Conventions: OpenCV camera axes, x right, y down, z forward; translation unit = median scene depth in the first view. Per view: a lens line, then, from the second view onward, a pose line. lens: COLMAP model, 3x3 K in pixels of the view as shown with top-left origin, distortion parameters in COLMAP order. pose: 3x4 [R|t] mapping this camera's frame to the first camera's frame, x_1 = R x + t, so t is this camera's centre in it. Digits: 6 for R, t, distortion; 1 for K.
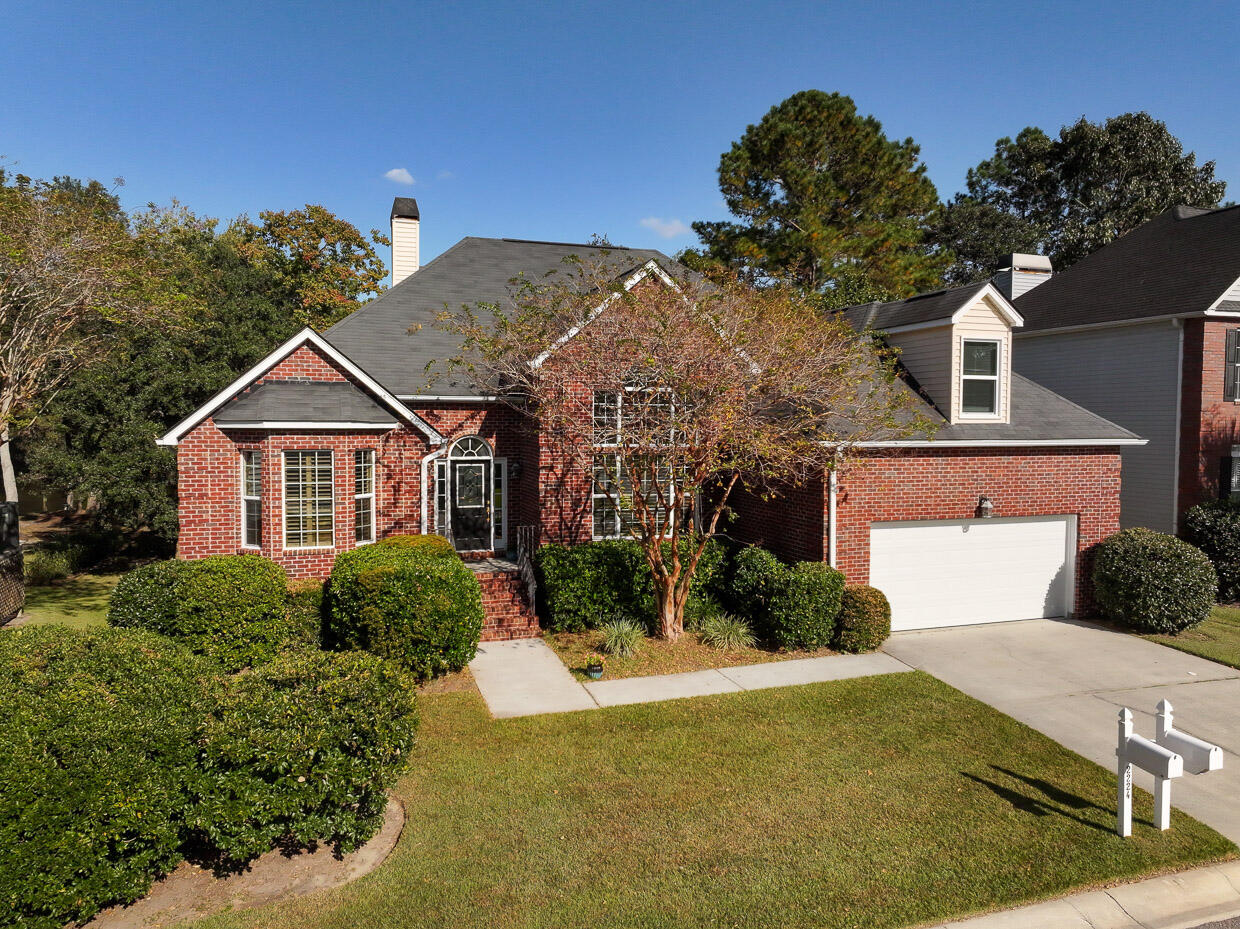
lens RADIAL K [[869.6, 0, 620.0], [0, 869.6, 464.5], [0, 0, 1]] dist [0.003741, 0.005383]
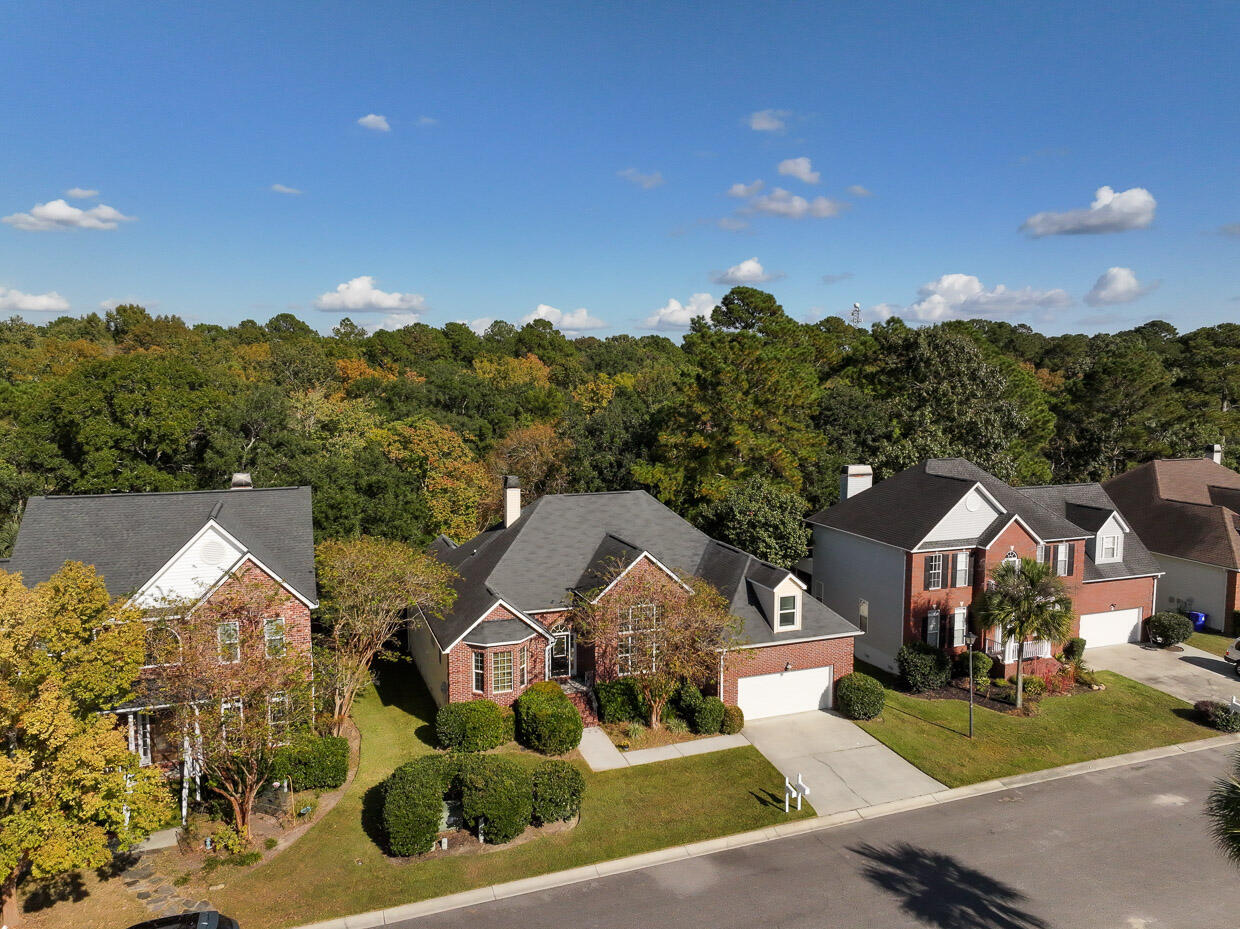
lens RADIAL K [[869.6, 0, 620.0], [0, 869.6, 464.5], [0, 0, 1]] dist [0.003741, 0.005383]
pose [[0.999419, -0.003270, 0.033919, -0.109868], [0.001388, 0.998465, 0.055365, -0.623454], [-0.034048, -0.055286, 0.997890, -1.282221]]
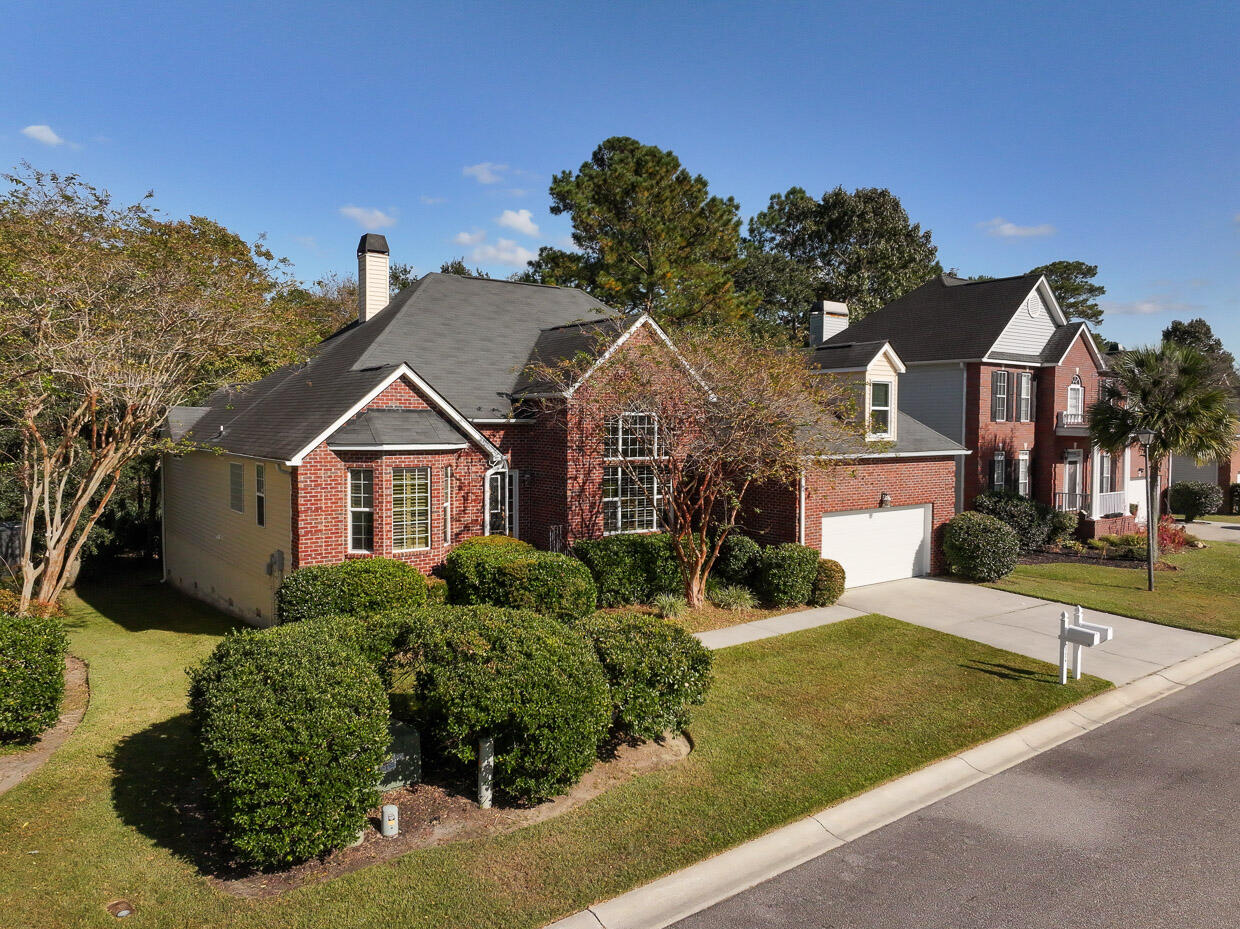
lens RADIAL K [[869.6, 0, 620.0], [0, 869.6, 464.5], [0, 0, 1]] dist [0.003741, 0.005383]
pose [[0.947259, -0.014631, 0.320135, -0.442611], [0.014450, 0.999891, 0.002942, -0.019196], [-0.320143, 0.001839, 0.947367, -0.203587]]
